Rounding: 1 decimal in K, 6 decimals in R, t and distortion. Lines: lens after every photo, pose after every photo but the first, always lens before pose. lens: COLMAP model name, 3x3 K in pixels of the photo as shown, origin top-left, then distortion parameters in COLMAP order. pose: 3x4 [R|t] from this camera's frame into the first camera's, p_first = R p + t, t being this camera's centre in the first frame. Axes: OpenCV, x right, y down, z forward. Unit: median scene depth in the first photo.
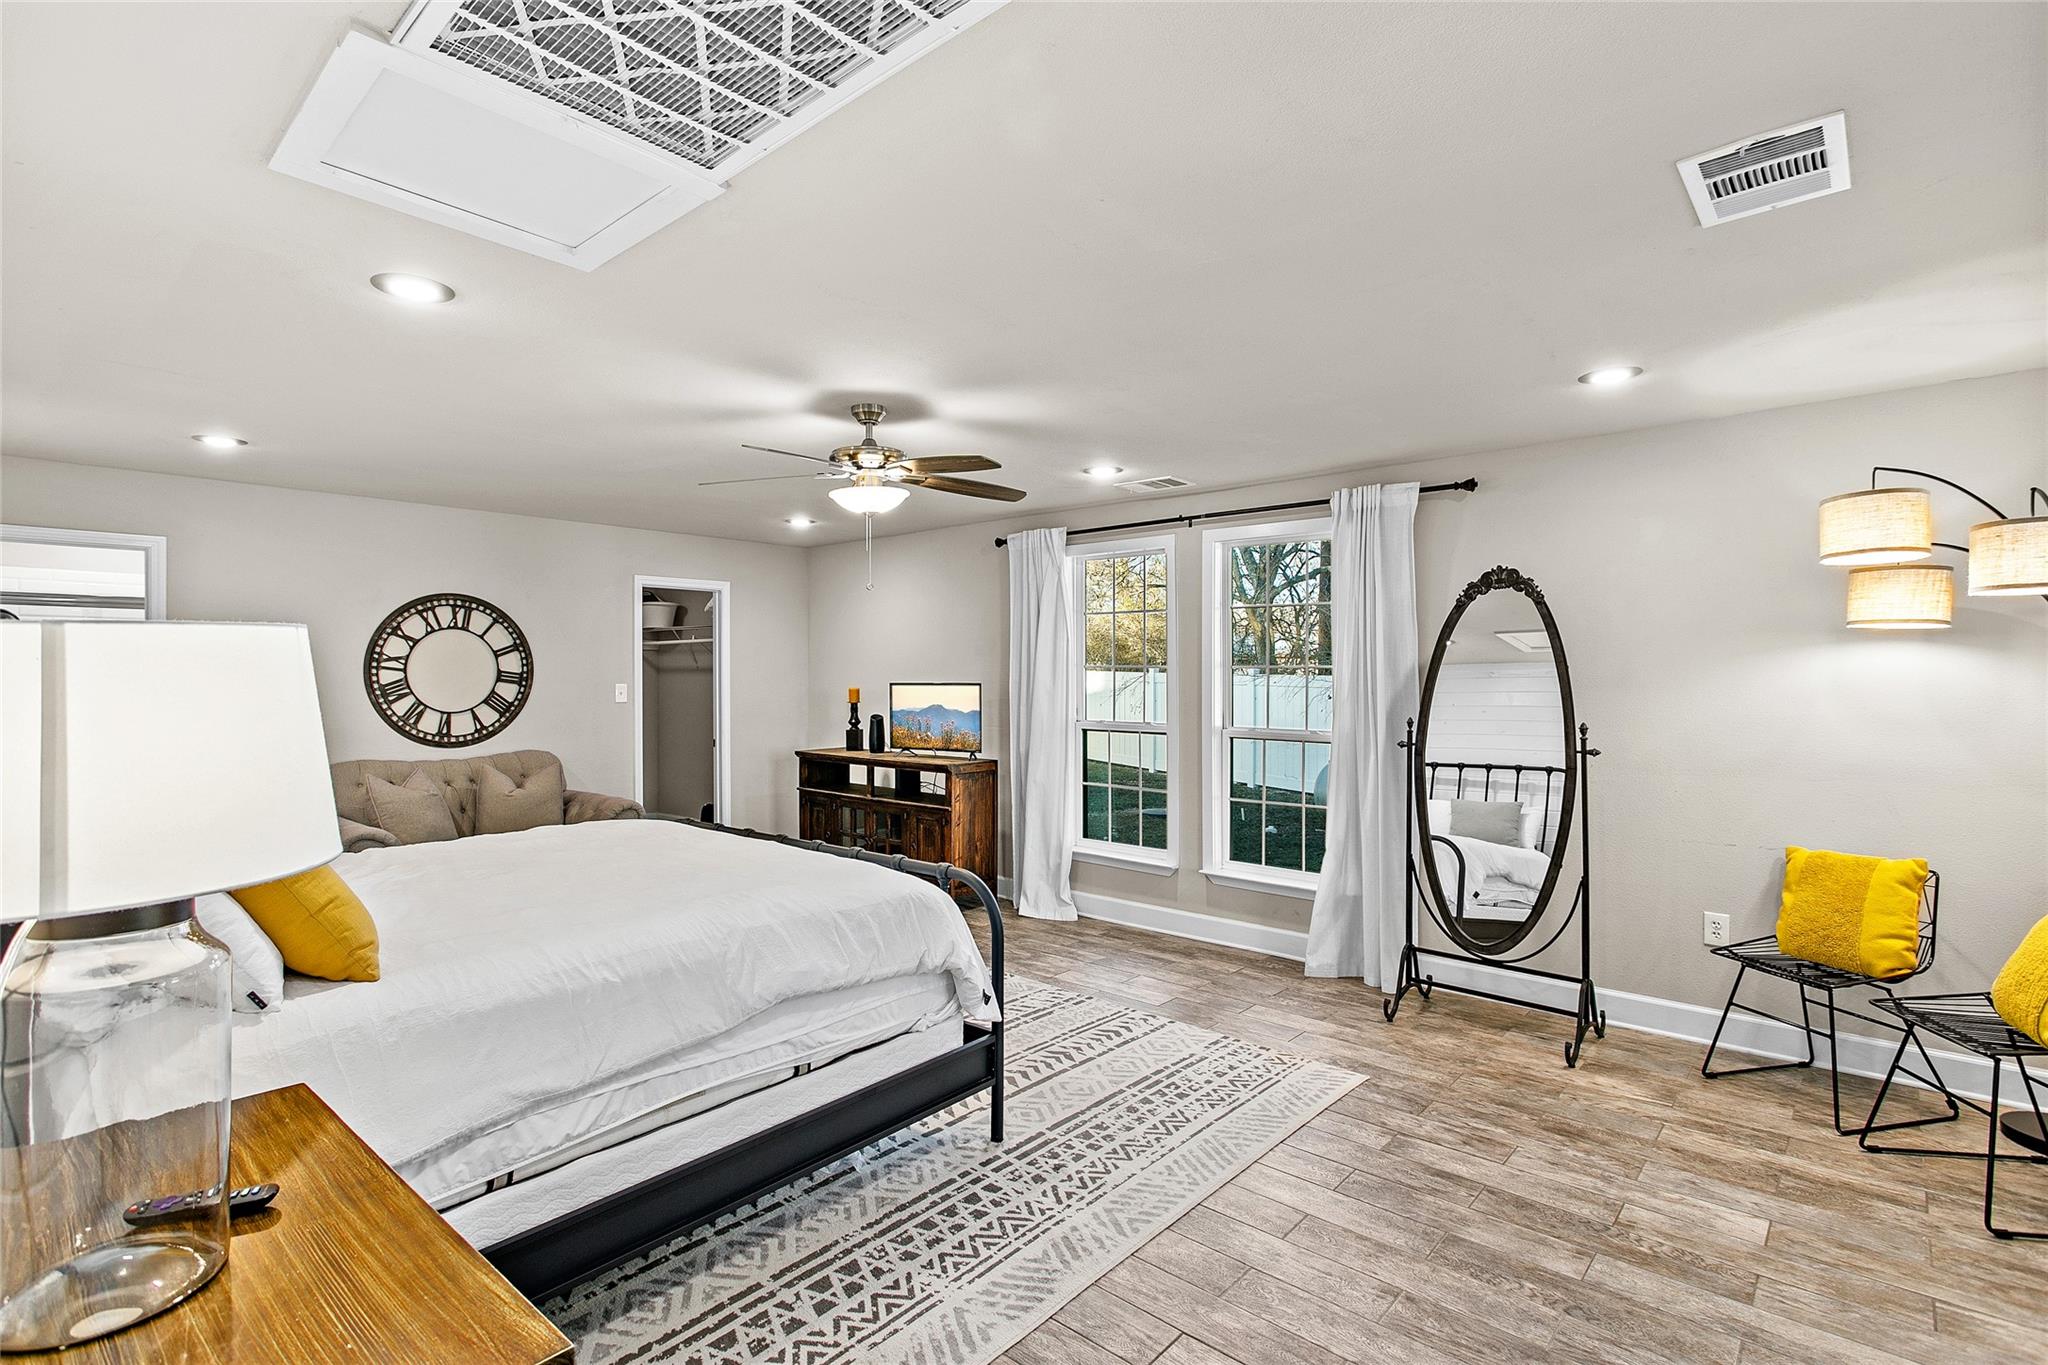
lens RADIAL K [[999.7, 0, 1025.4], [0, 999.7, 696.0], [0, 0, 1]] dist [0.002187, 0.001397]
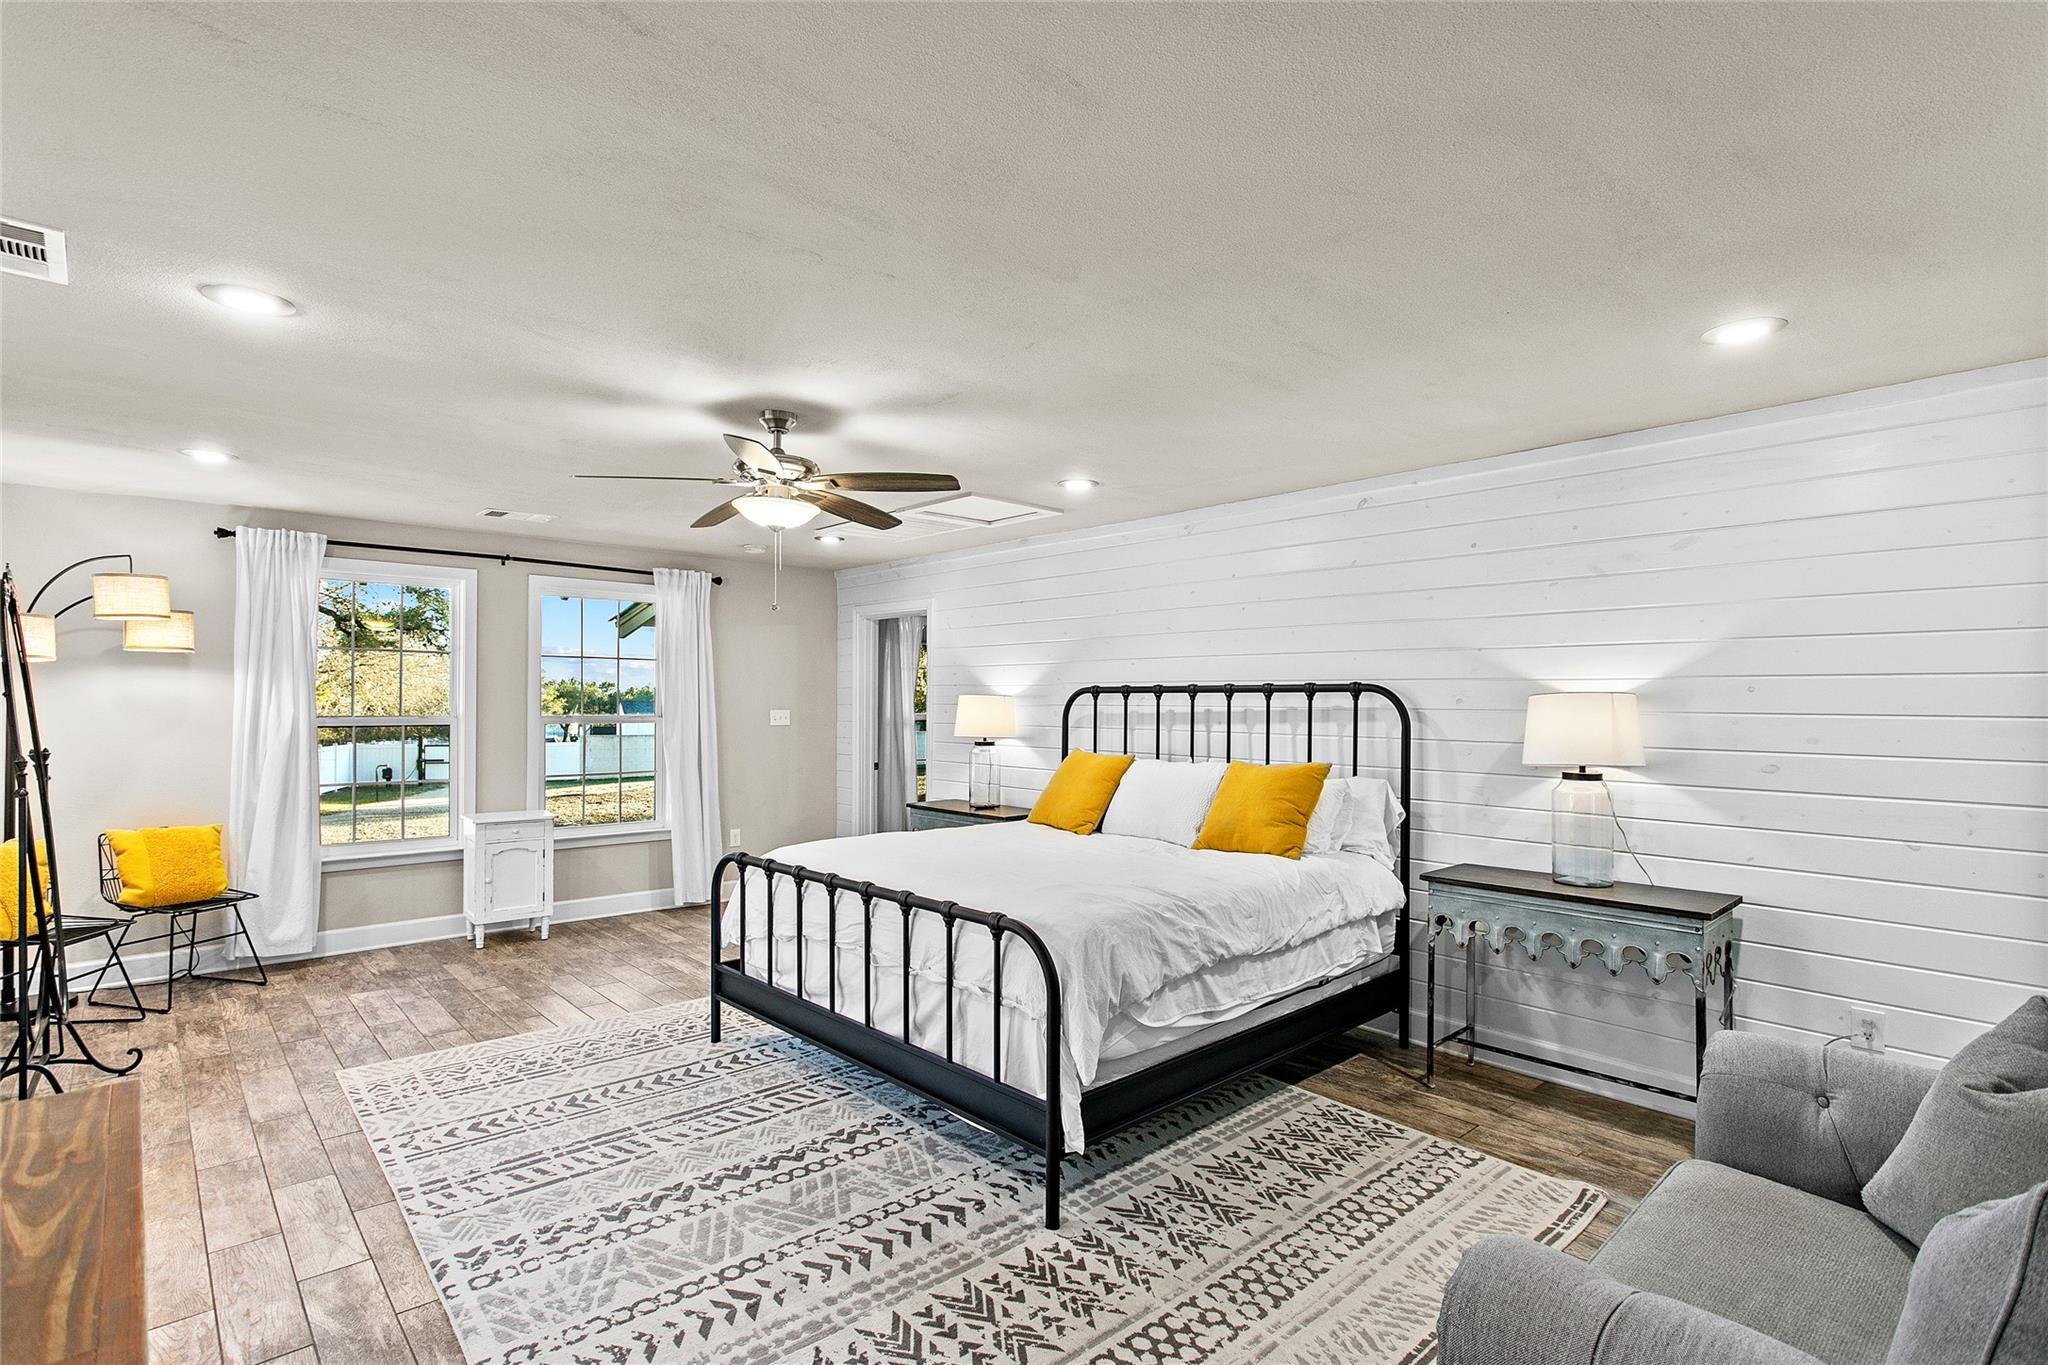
lens RADIAL K [[999.7, 0, 1025.4], [0, 999.7, 696.0], [0, 0, 1]] dist [0.002187, 0.001397]
pose [[-0.995142, -0.004997, 0.098318, -0.568270], [-0.004047, 0.999943, 0.009859, -0.043250], [-0.098362, 0.009413, -0.995106, 2.260502]]
